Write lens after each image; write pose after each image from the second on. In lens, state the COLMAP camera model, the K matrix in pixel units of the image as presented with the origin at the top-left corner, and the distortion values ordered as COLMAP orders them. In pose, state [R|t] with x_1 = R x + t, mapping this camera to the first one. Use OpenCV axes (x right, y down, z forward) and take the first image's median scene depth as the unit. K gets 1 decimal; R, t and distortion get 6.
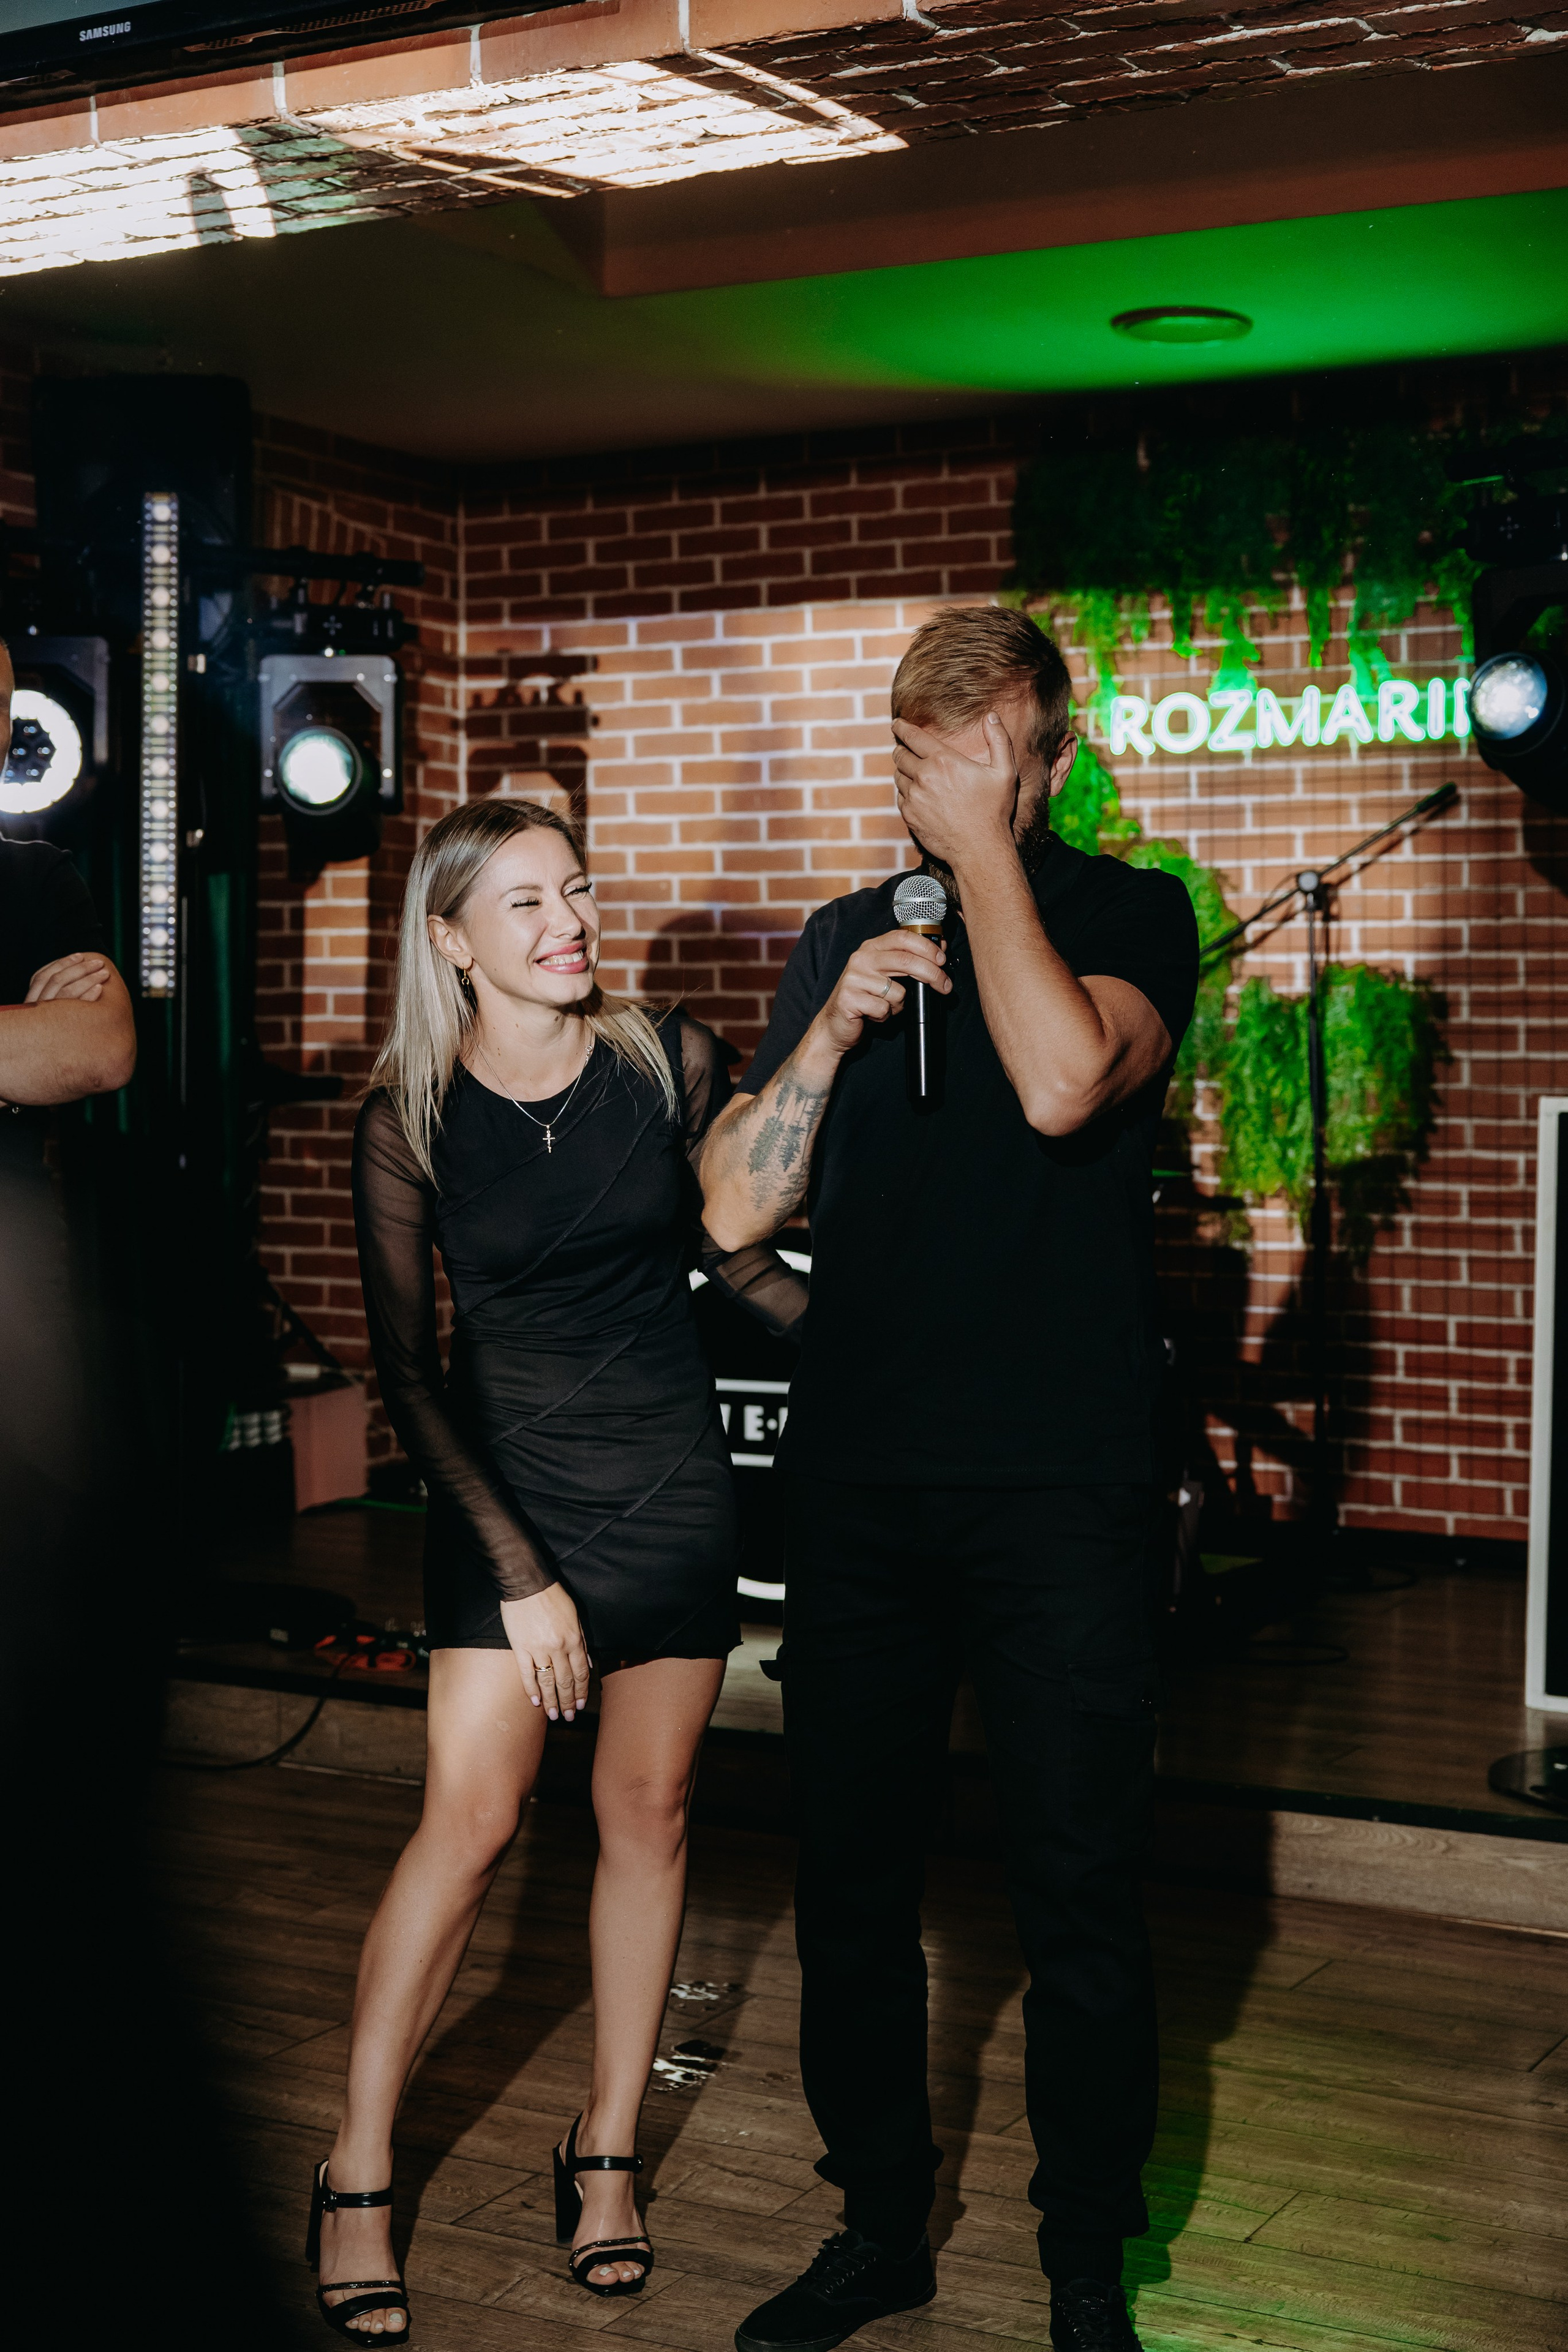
lens RADIAL K [[3354.0, 0, 782.9], [0, 3354.0, 1180.5], [0, 0, 1]] dist [-0.010411, 0.000000]
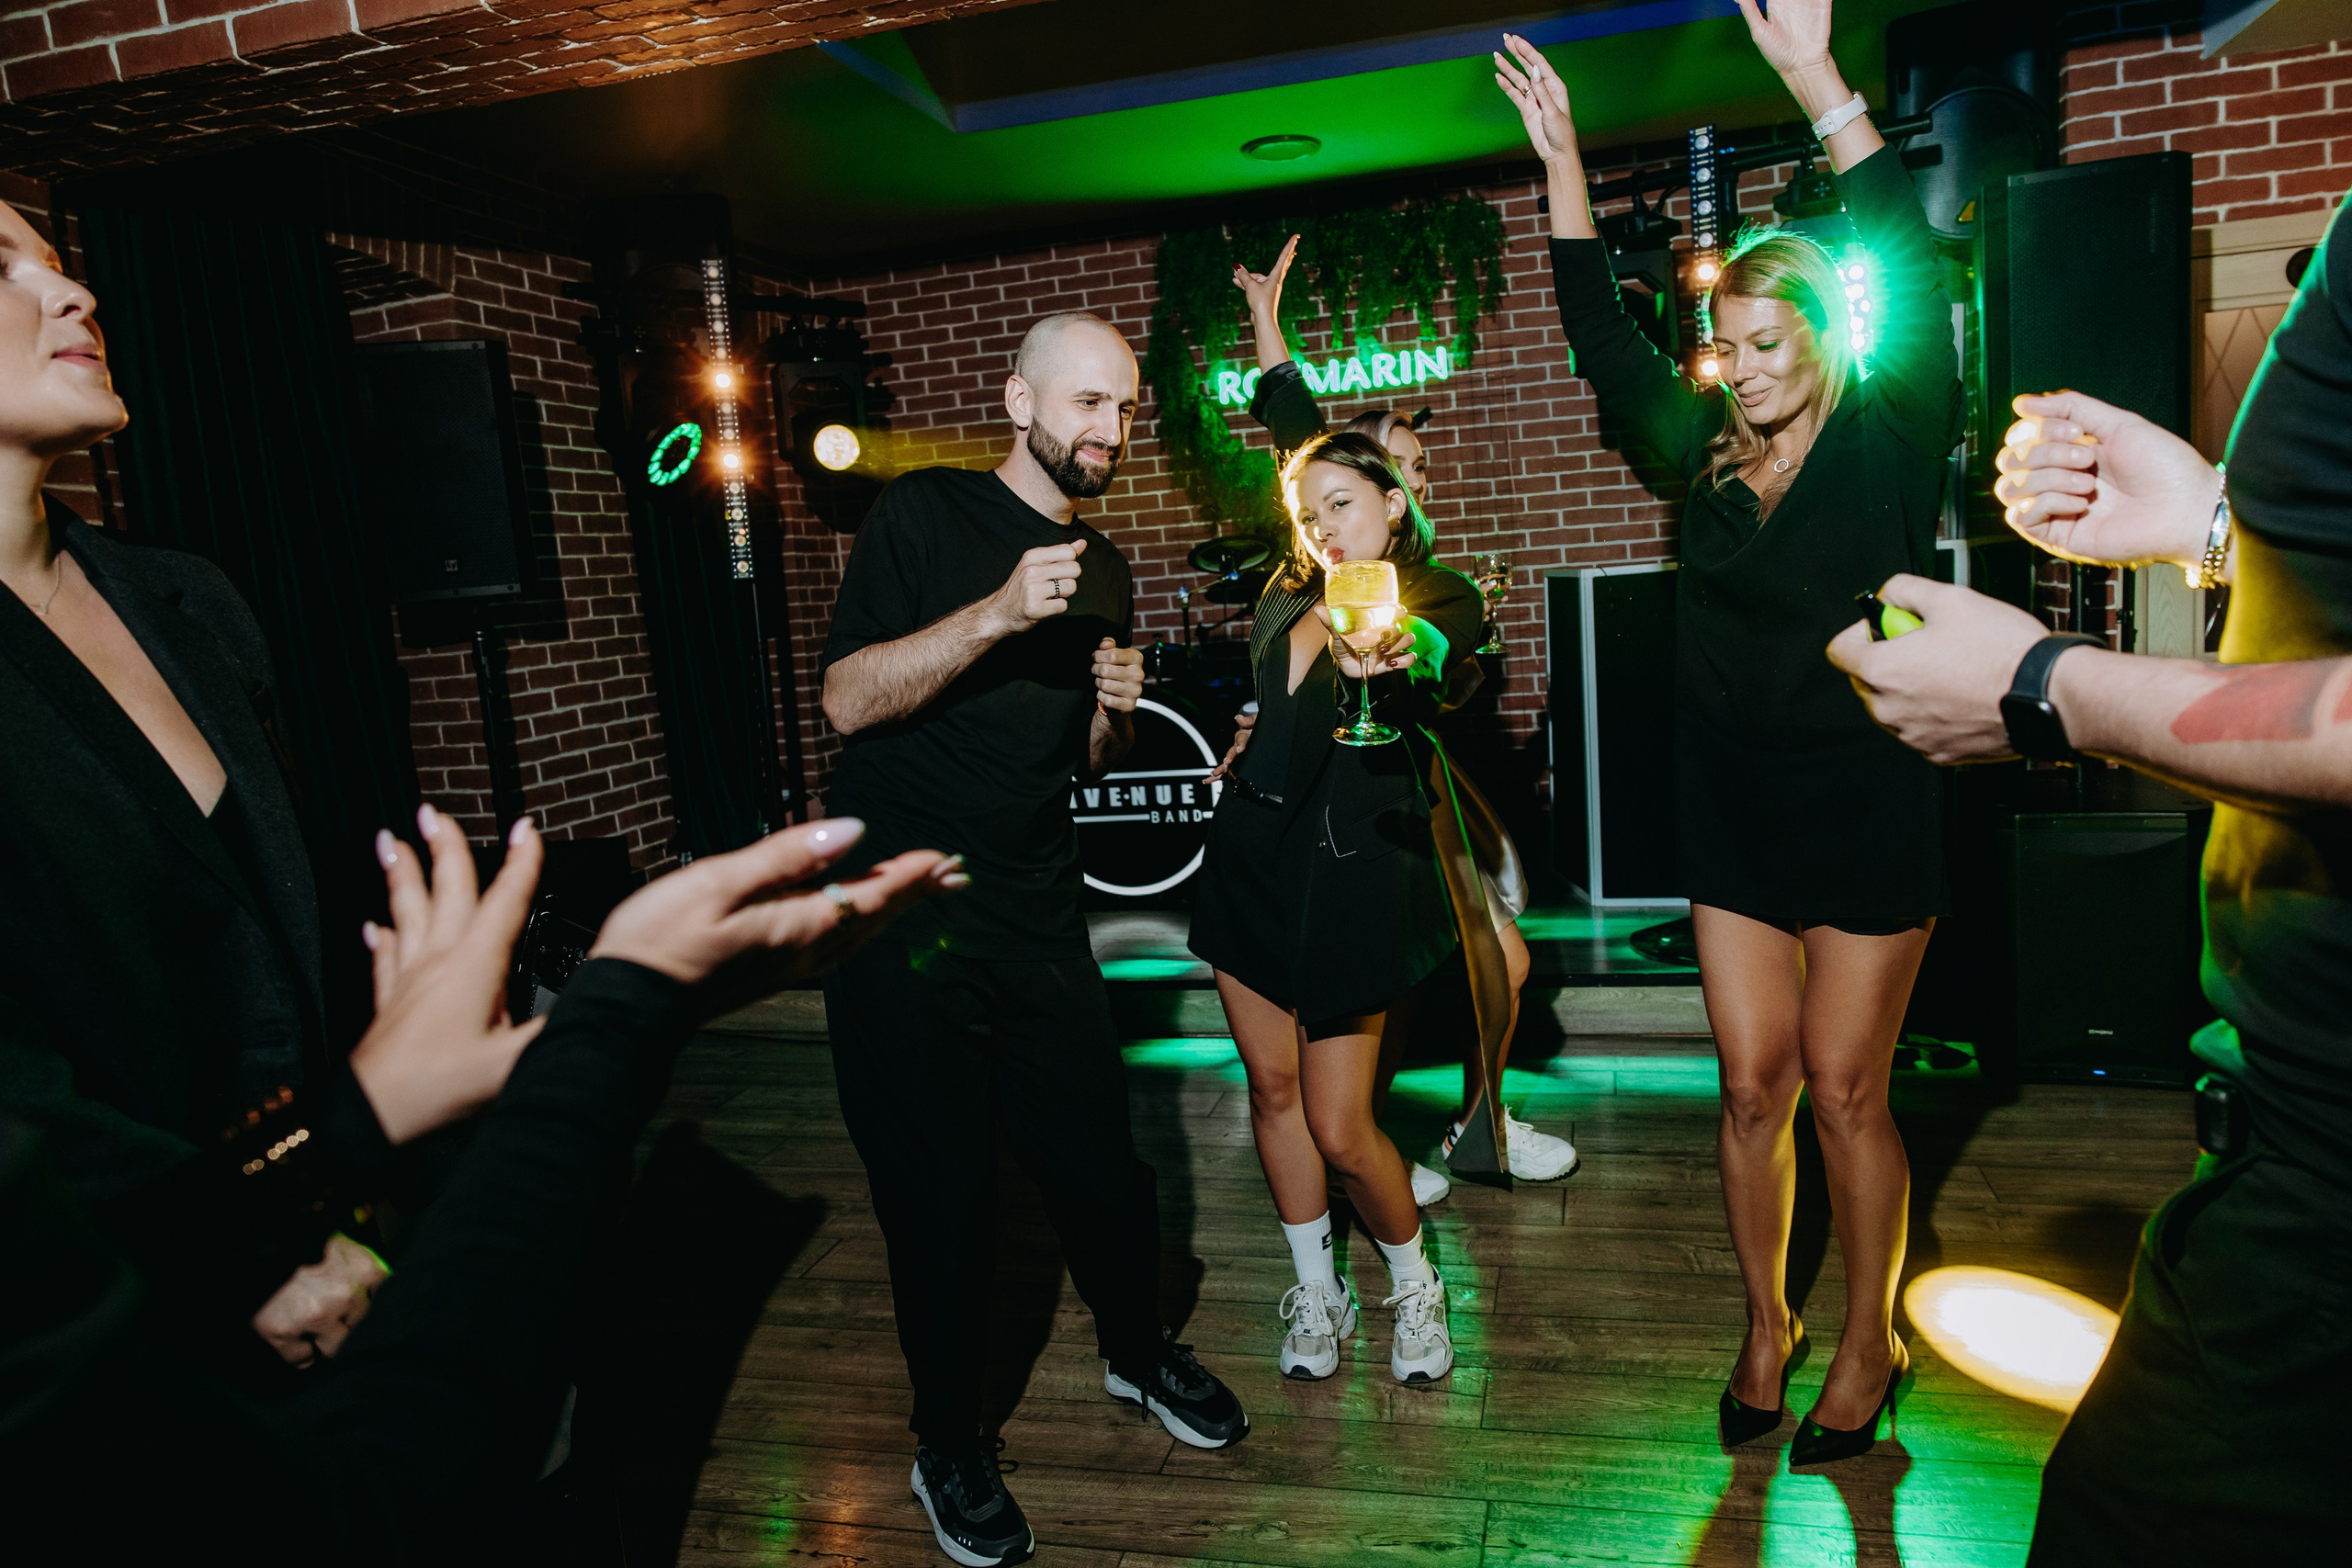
lens RADIAL K [[1611.8, 0, 1178.2], [0, 1611.8, 778.0], [0, 0, 1]] dist [-0.005192, -0.002223]
pose [[0.970338, -0.104937, 0.217789, -0.137539], [0.087589, 0.992274, 0.087862, -0.006599], [-0.225326, -0.066180, 0.972033, 0.156739]]
